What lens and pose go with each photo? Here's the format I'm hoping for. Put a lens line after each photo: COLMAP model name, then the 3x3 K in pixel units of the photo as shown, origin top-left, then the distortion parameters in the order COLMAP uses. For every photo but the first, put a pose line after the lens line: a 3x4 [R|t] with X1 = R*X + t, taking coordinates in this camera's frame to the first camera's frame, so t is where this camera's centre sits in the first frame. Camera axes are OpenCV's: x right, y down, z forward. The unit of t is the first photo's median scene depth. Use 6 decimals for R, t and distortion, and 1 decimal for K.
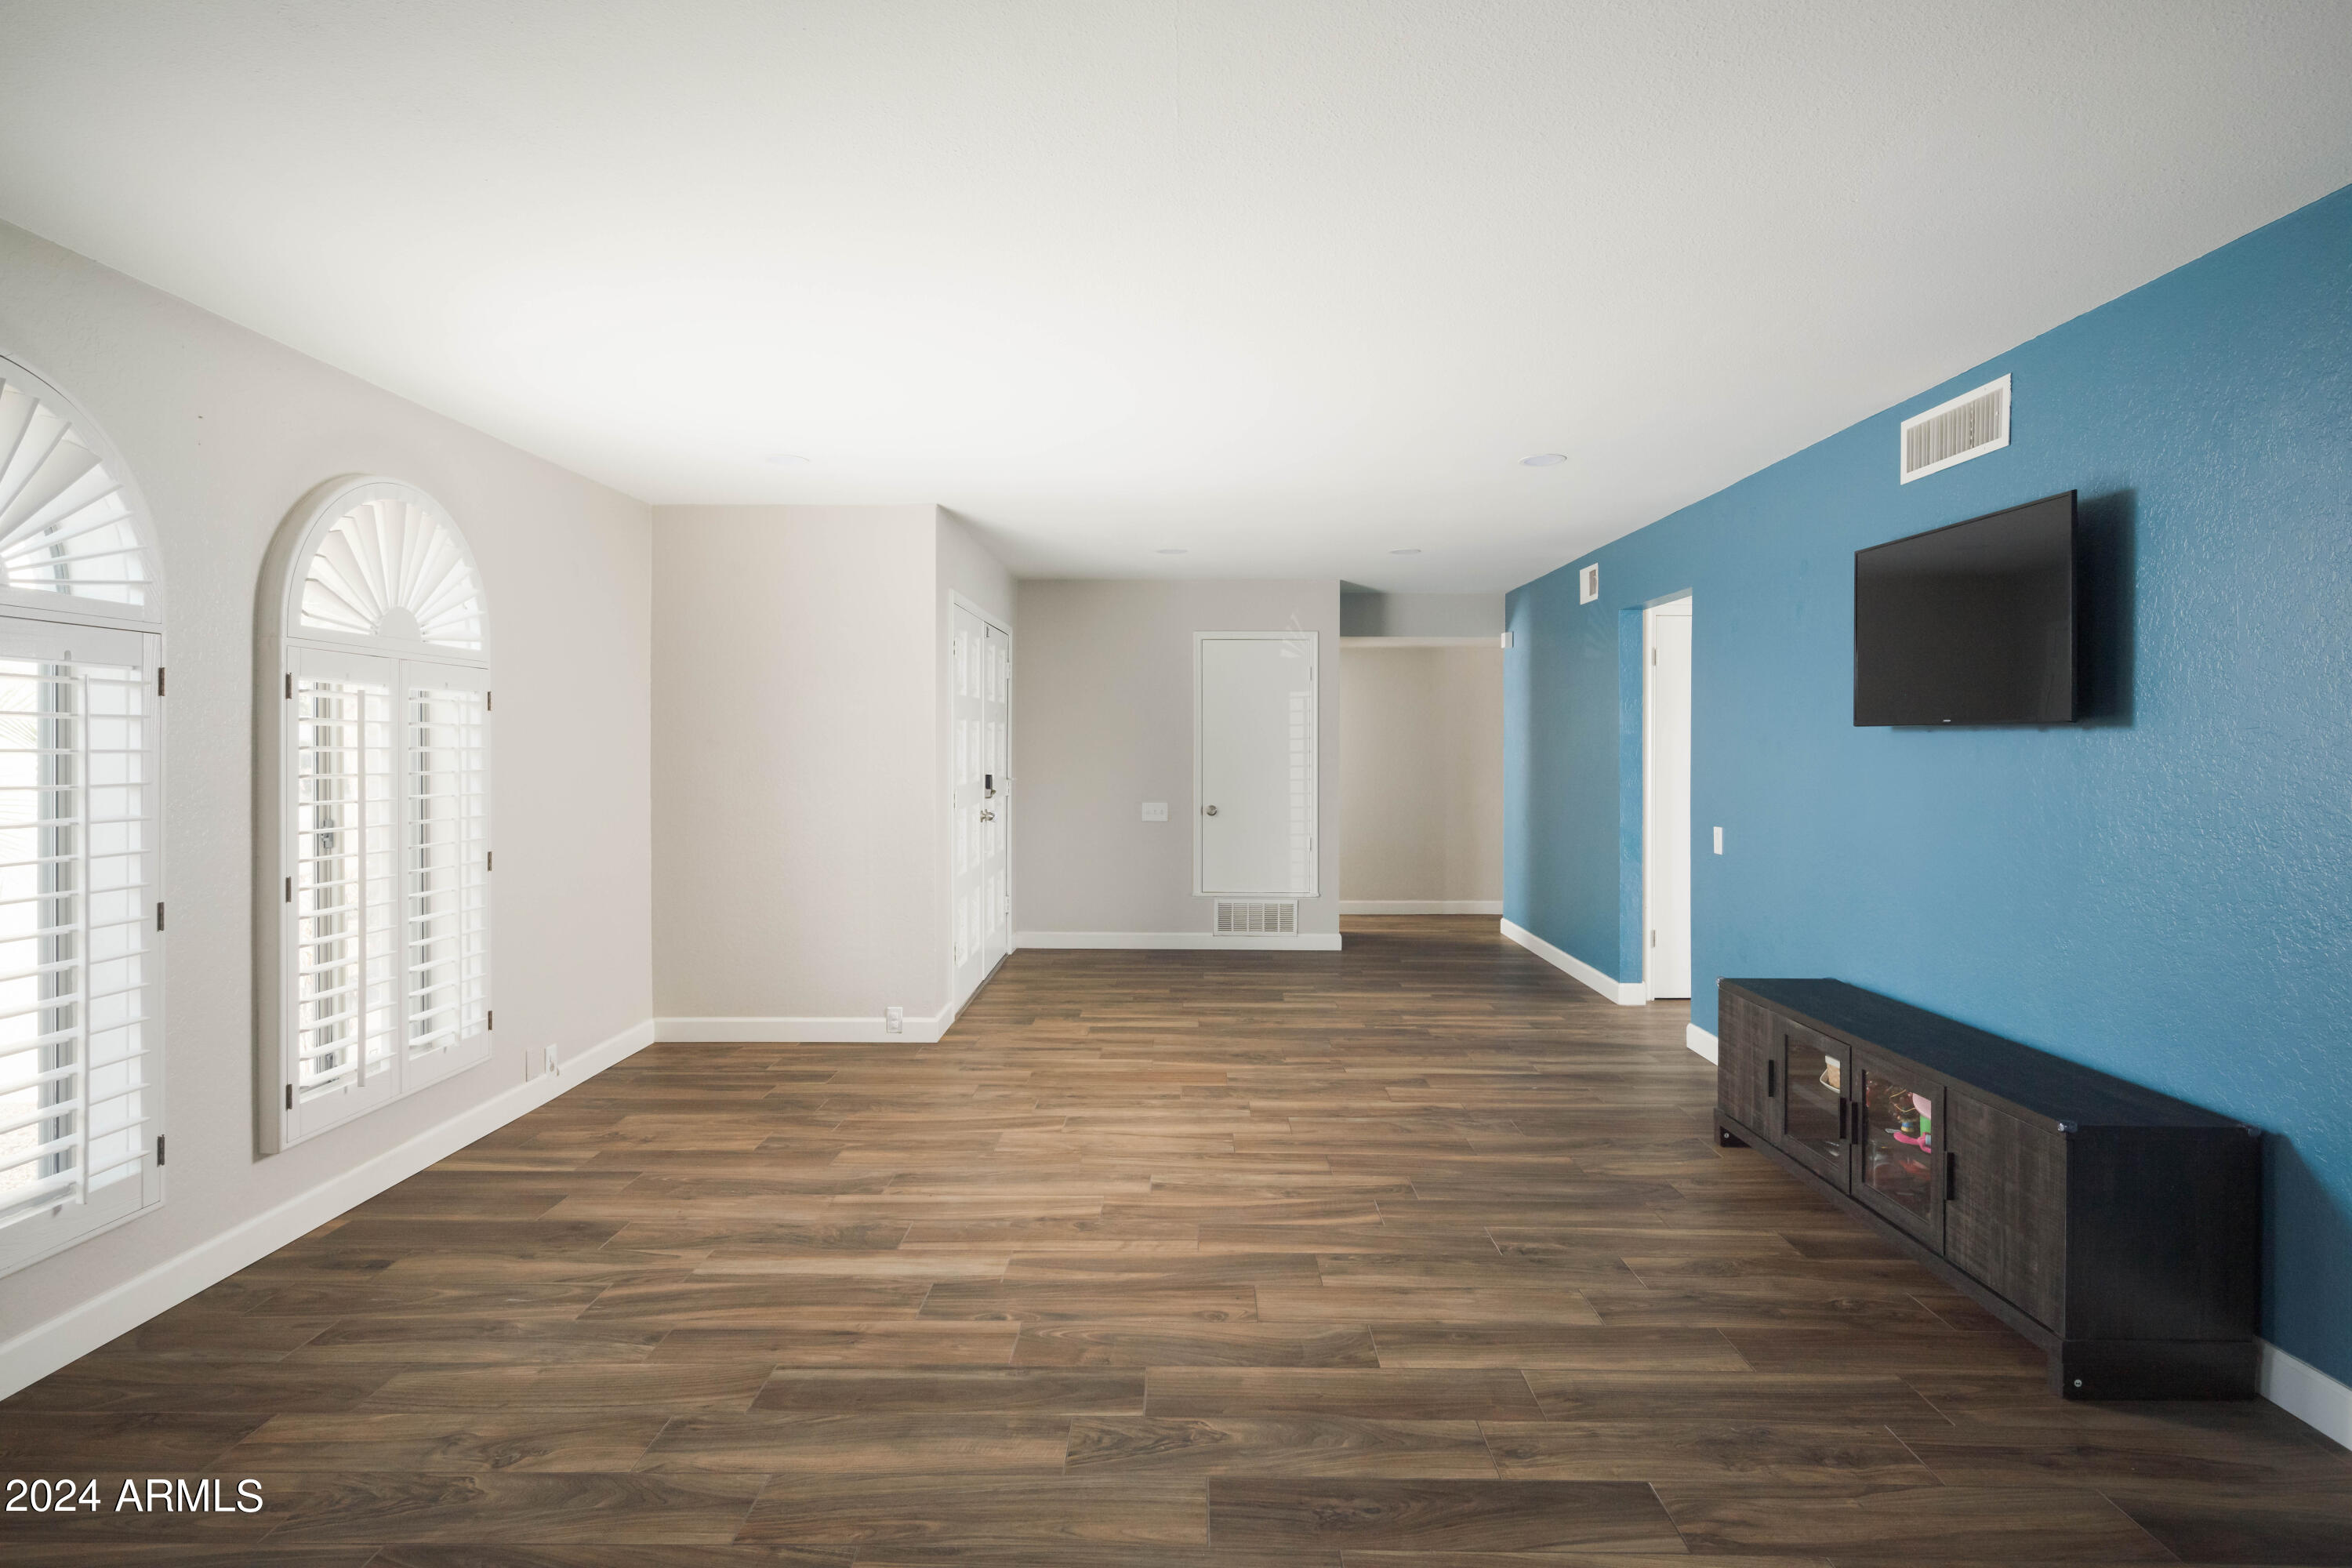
lens RADIAL K [[1218.7, 0, 1174.2], [0, 1218.7, 766.3], [0, 0, 1]] dist [-0.005581, -0.000665]
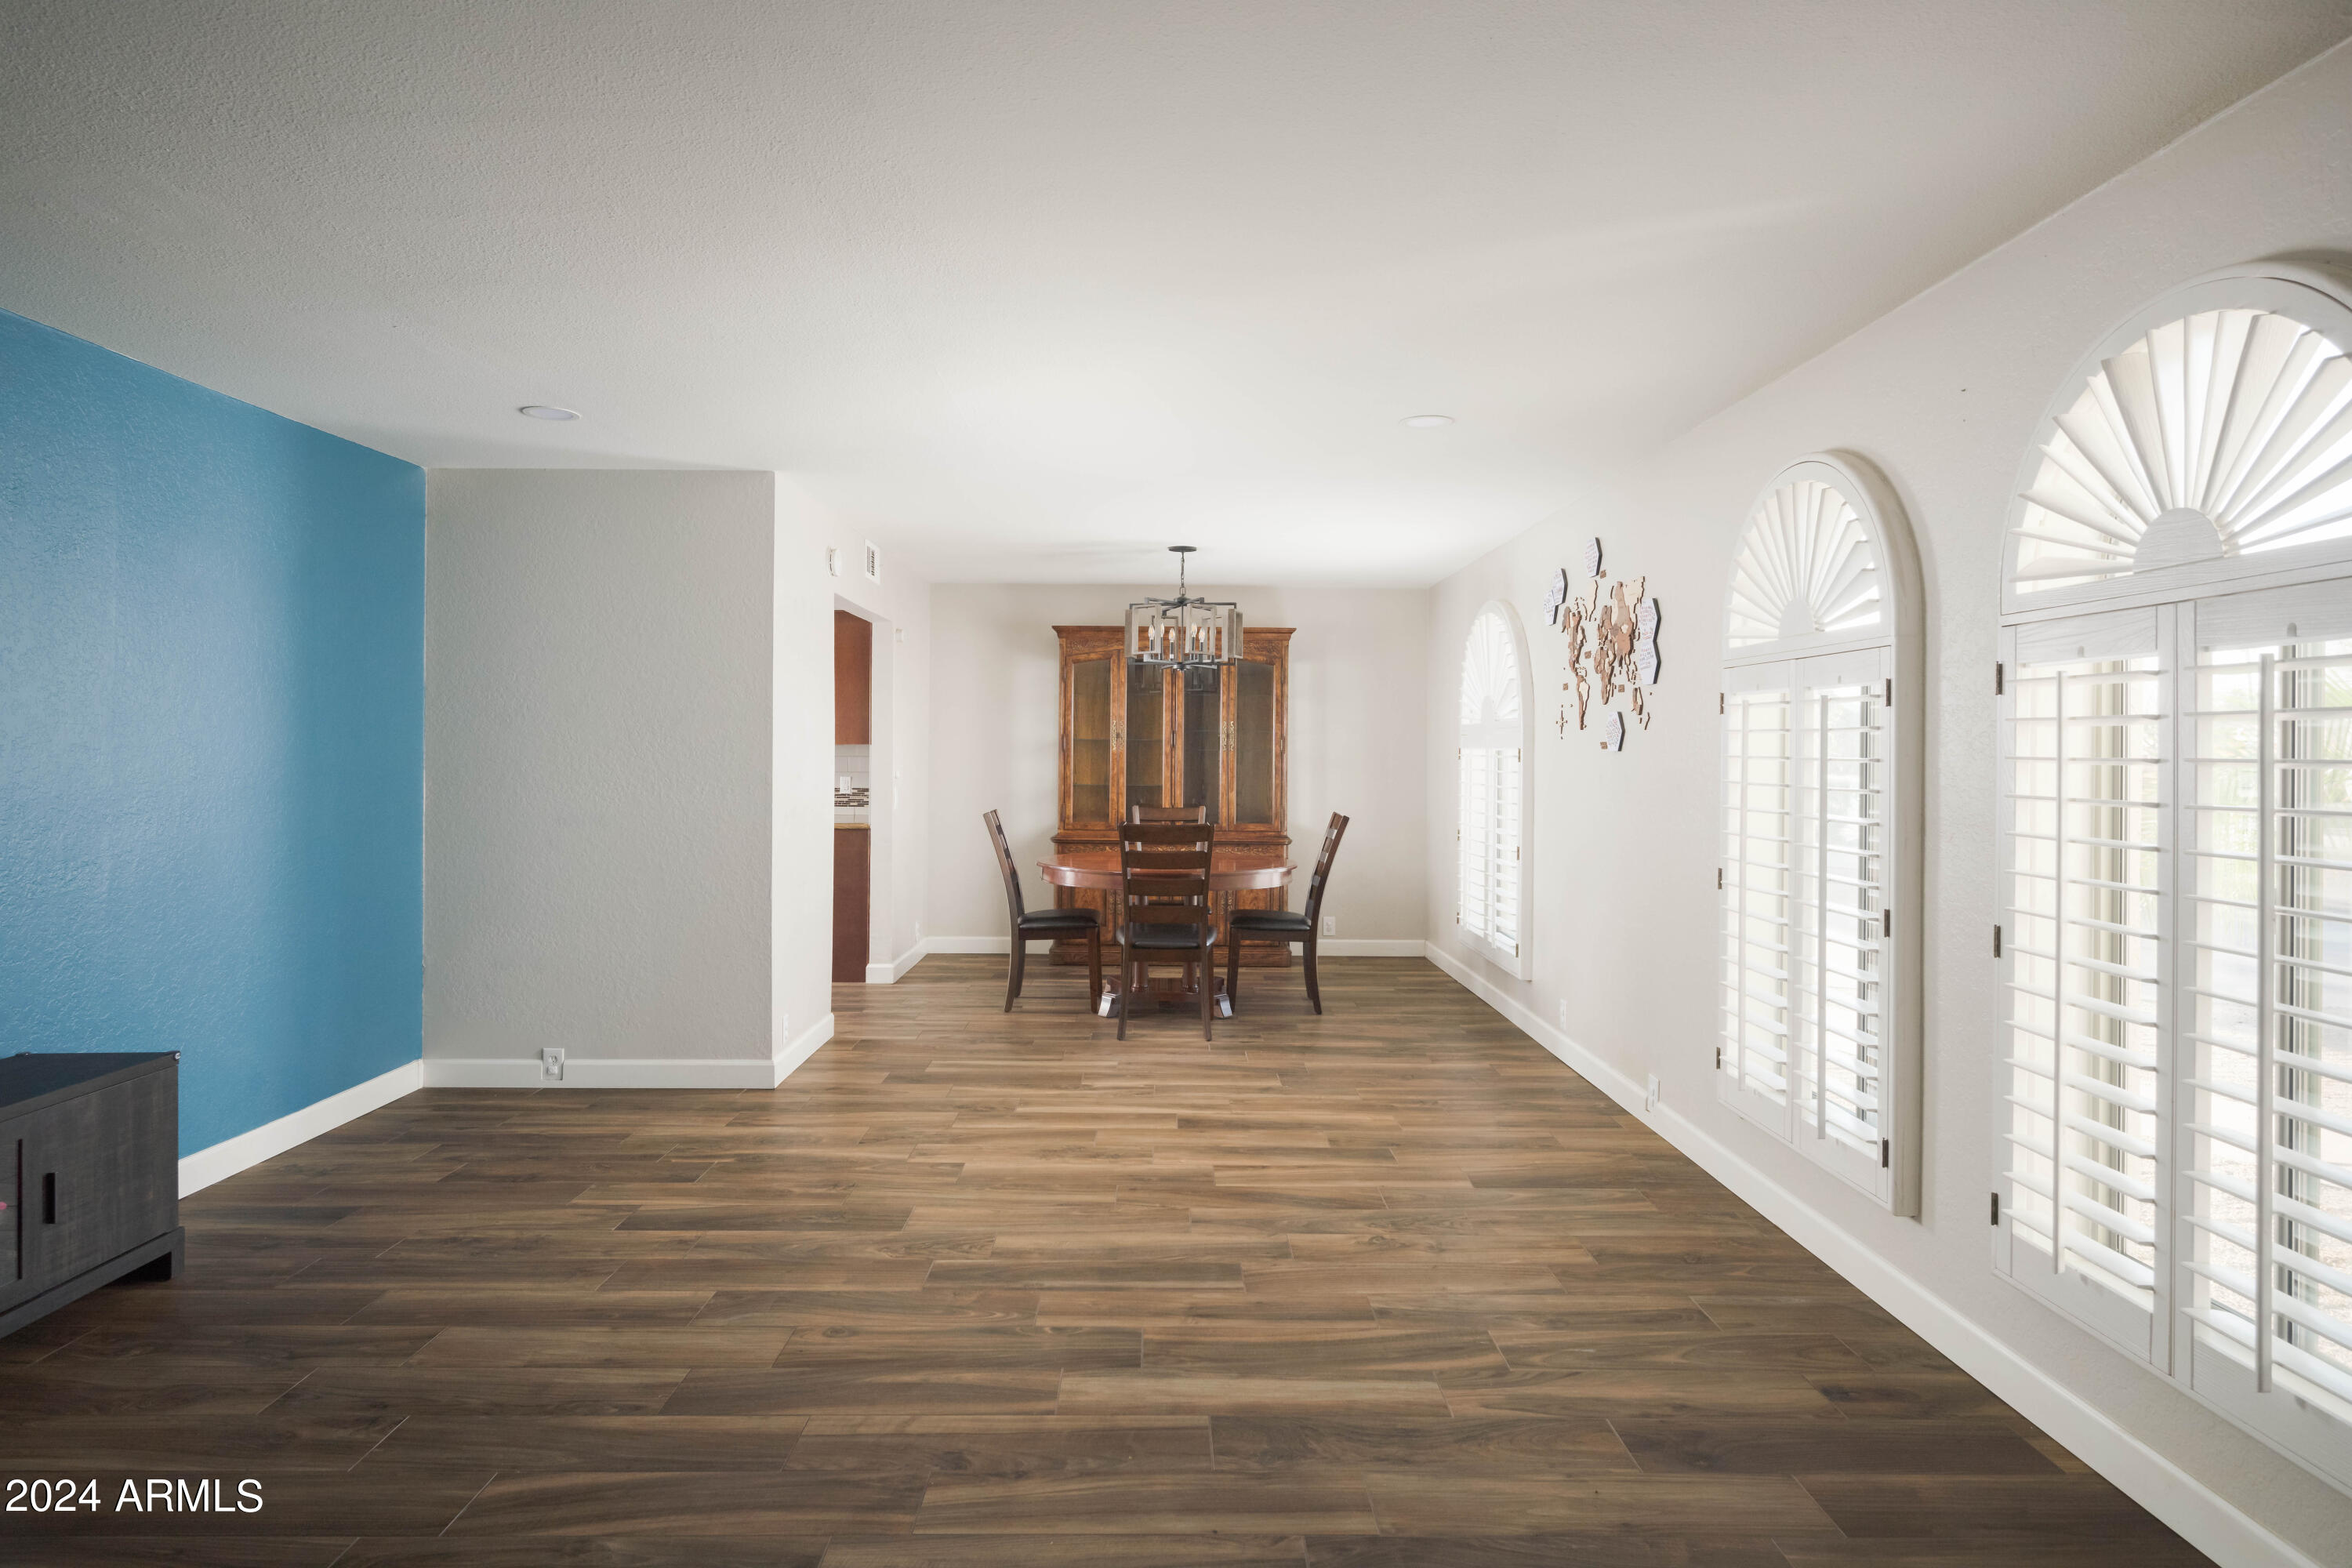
lens RADIAL K [[1251.6, 0, 1182.3], [0, 1251.6, 765.1], [0, 0, 1]] dist [-0.002854, 0.000265]
pose [[-0.999193, -0.005723, -0.039746, -0.204114], [-0.006766, 0.999635, 0.026145, -0.032450], [0.039582, 0.026393, -0.998868, 2.033439]]
